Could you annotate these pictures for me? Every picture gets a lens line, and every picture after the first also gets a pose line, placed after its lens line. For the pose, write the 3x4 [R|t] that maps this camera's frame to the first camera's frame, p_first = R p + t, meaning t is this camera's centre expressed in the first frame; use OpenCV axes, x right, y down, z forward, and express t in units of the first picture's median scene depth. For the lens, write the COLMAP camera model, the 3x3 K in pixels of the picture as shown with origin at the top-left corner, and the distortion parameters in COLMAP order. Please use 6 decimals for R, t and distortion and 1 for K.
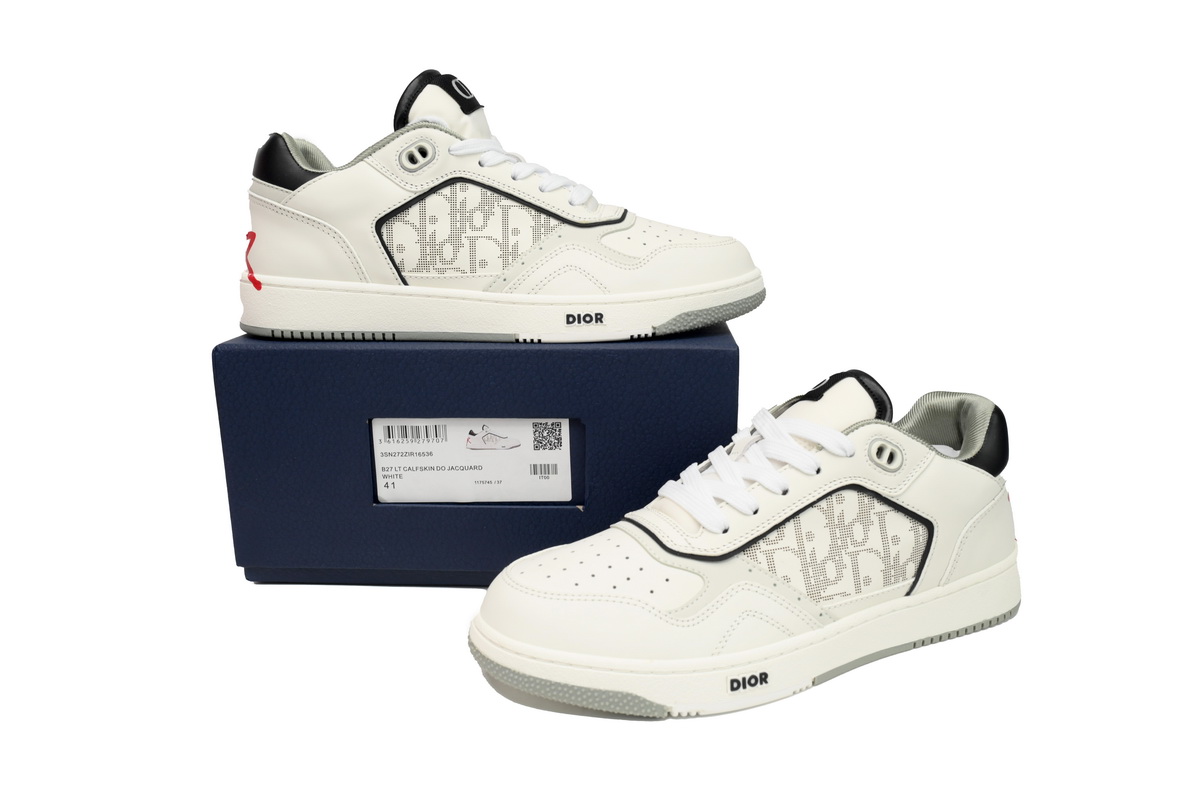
lens RADIAL K [[971.9, 0, 600.0], [0, 971.9, 400.0], [0, 0, 1]] dist [0.002108, 0.000168]
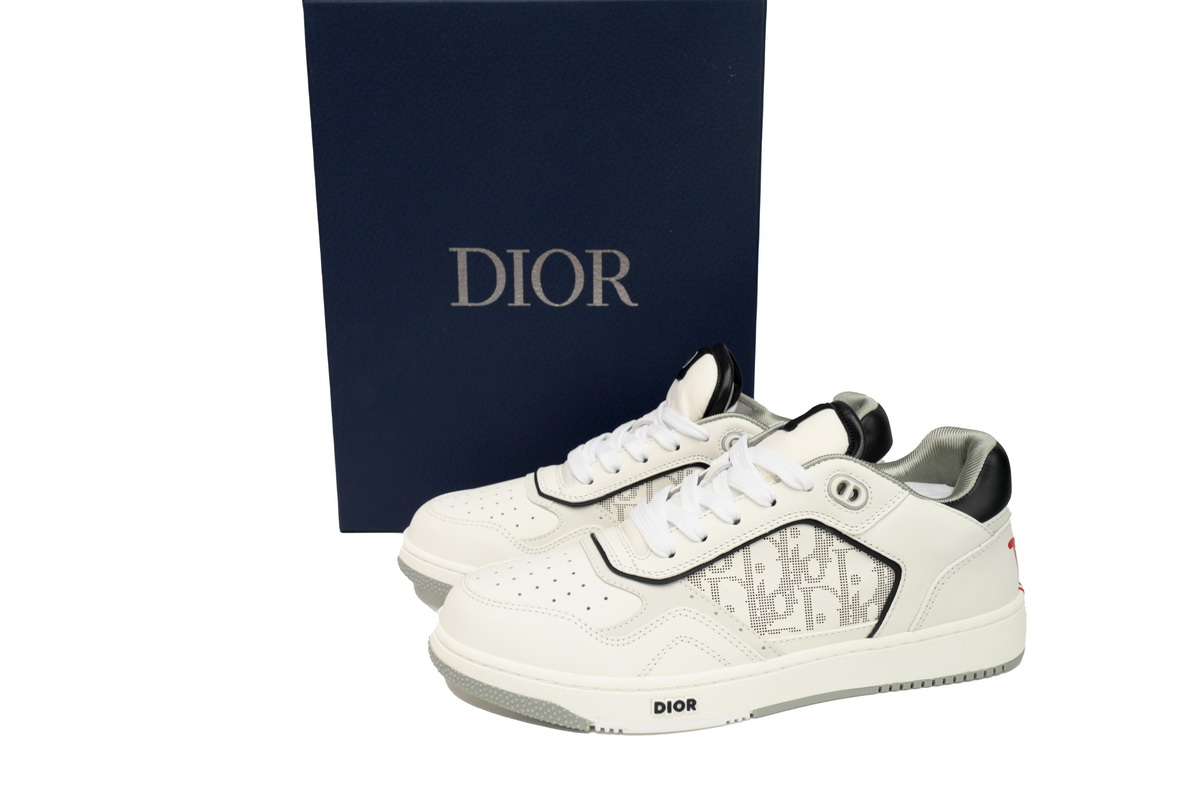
lens RADIAL K [[971.9, 0, 600.0], [0, 971.9, 400.0], [0, 0, 1]] dist [0.002108, 0.000168]
pose [[0.973730, 0.050865, -0.221953, 0.270409], [-0.049560, 0.998706, 0.011450, -0.034894], [0.222249, -0.000149, 0.974990, -0.005225]]
